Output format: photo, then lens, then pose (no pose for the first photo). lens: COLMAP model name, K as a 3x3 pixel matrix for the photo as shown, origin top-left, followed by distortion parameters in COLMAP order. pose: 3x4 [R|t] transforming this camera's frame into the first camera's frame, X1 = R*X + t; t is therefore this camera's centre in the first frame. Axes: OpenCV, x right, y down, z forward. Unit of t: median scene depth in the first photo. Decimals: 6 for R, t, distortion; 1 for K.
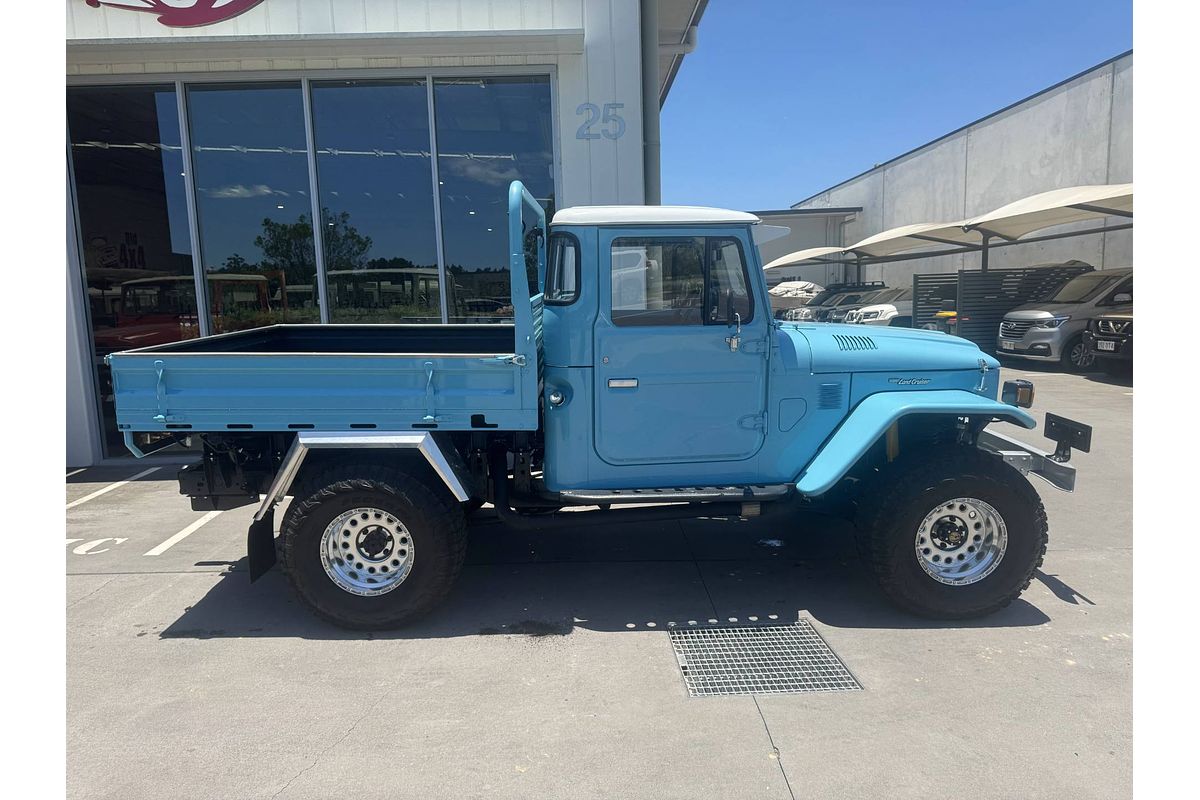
lens RADIAL K [[772.4, 0, 600.1], [0, 772.4, 403.1], [0, 0, 1]] dist [0.016750, -0.012610]
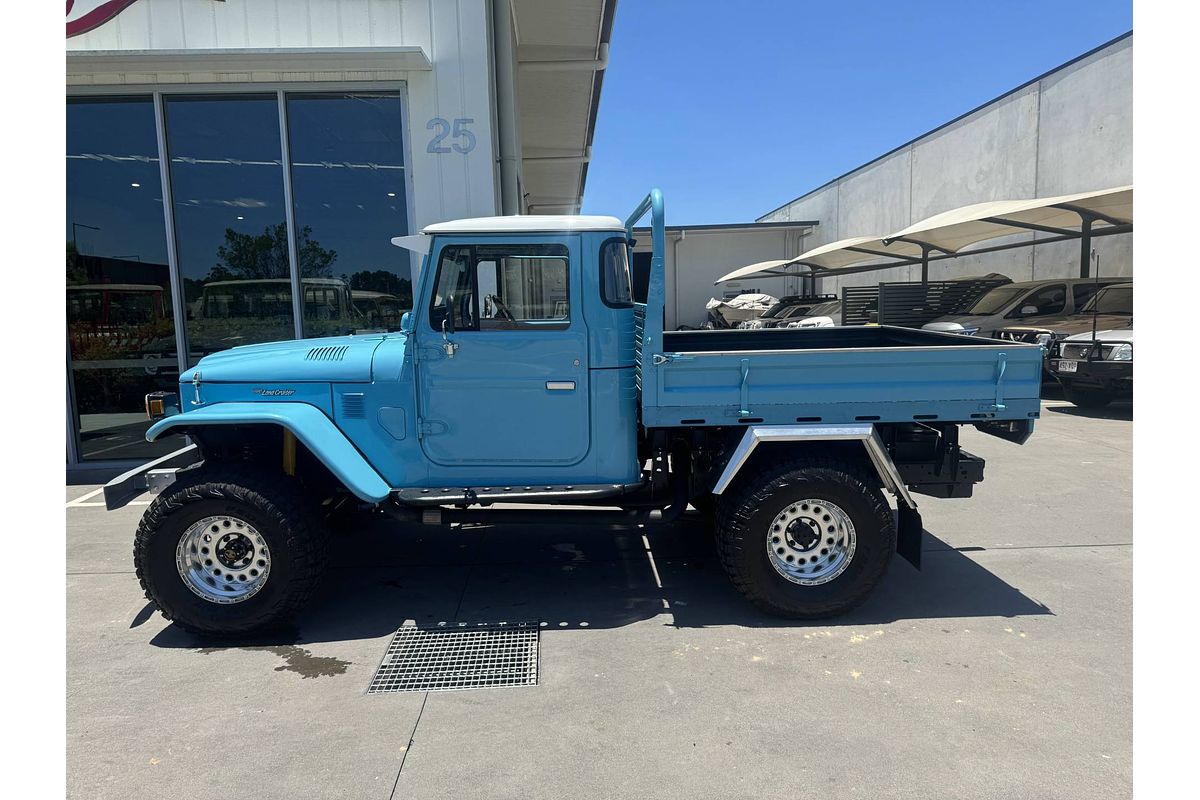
lens RADIAL K [[772.4, 0, 601.9], [0, 772.4, 400.1], [0, 0, 1]] dist [0.016750, -0.012610]
pose [[0.999936, 0.001070, 0.011282, 0.176151], [-0.000858, 0.999823, -0.018810, 0.003822], [-0.011301, 0.018799, 0.999759, -0.017307]]
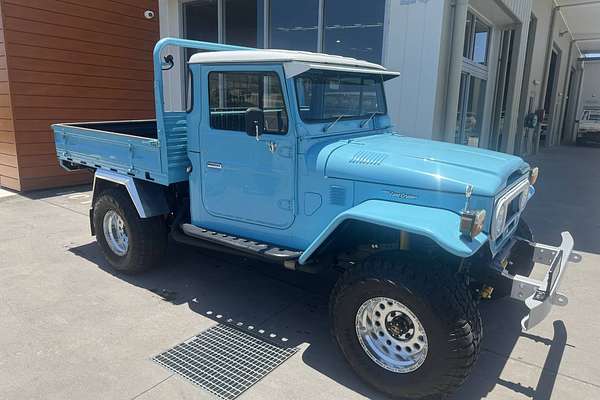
lens RADIAL K [[434.5, 0, 298.1], [0, 434.5, 201.8], [0, 0, 1]] dist [0.016279, -0.012907]
pose [[0.779556, 0.174802, -0.601445, 0.359811], [-0.129765, 0.984506, 0.117940, -0.039945], [0.612742, -0.013894, 0.790161, 0.197772]]
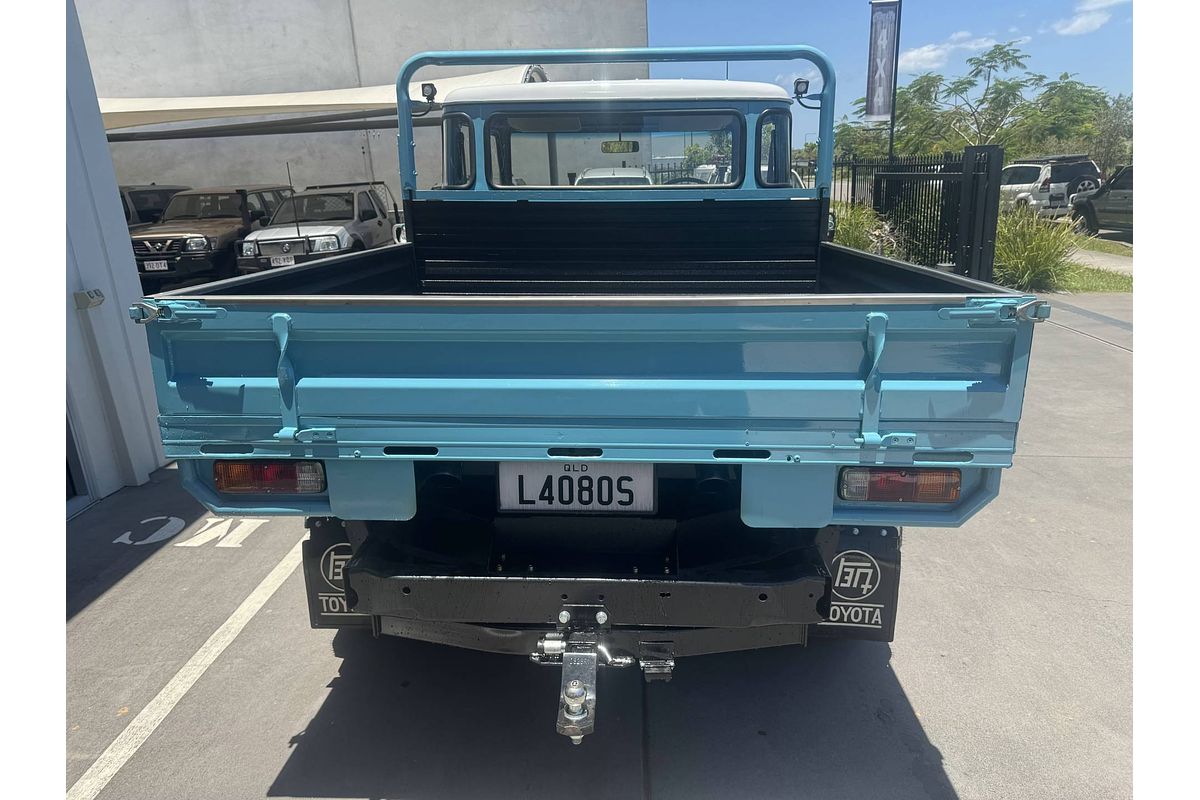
lens RADIAL K [[772.4, 0, 592.7], [0, 772.4, 402.9], [0, 0, 1]] dist [0.016750, -0.012610]
pose [[0.074107, -0.259642, 0.962857, -0.512689], [0.182943, 0.952667, 0.242813, -0.073746], [-0.980327, 0.158154, 0.118099, 0.574646]]
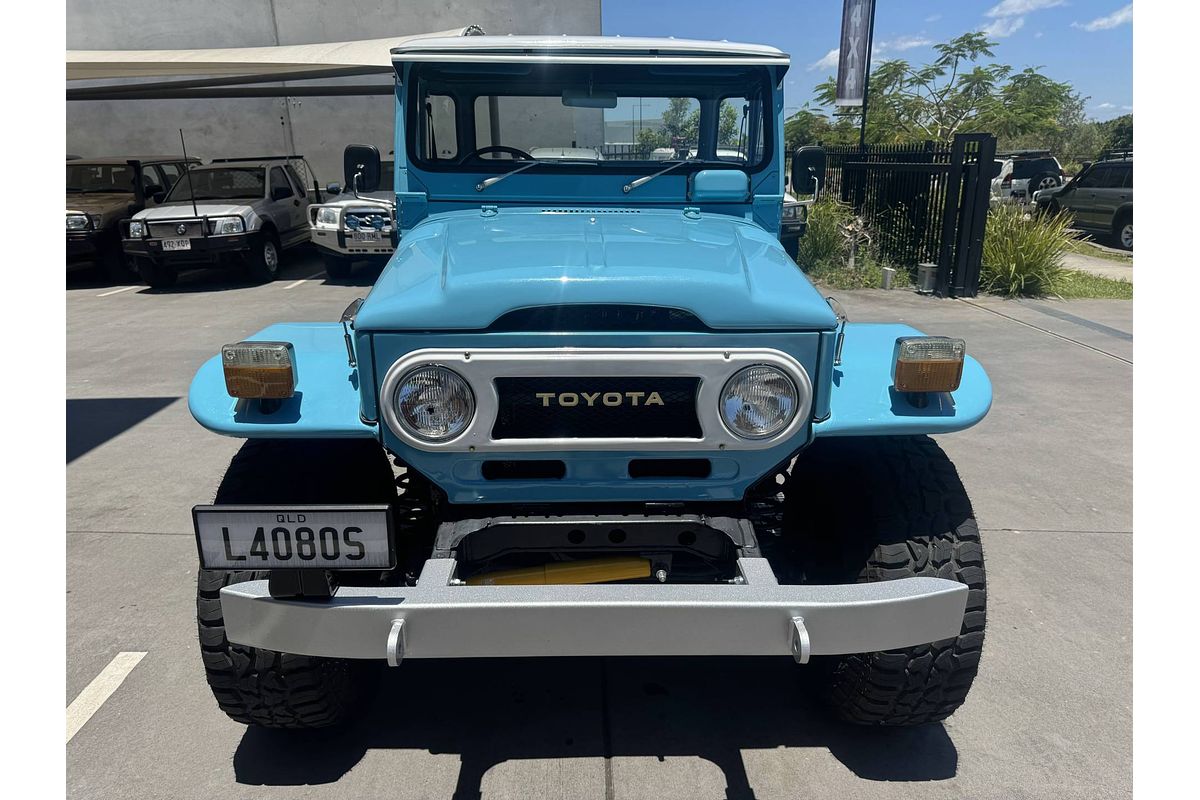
lens RADIAL K [[772.4, 0, 597.9], [0, 772.4, 397.1], [0, 0, 1]] dist [0.016750, -0.012610]
pose [[0.003333, -0.269549, 0.962981, -0.345675], [0.157650, 0.951086, 0.265673, -0.071774], [-0.987489, 0.150929, 0.045664, 0.584216]]
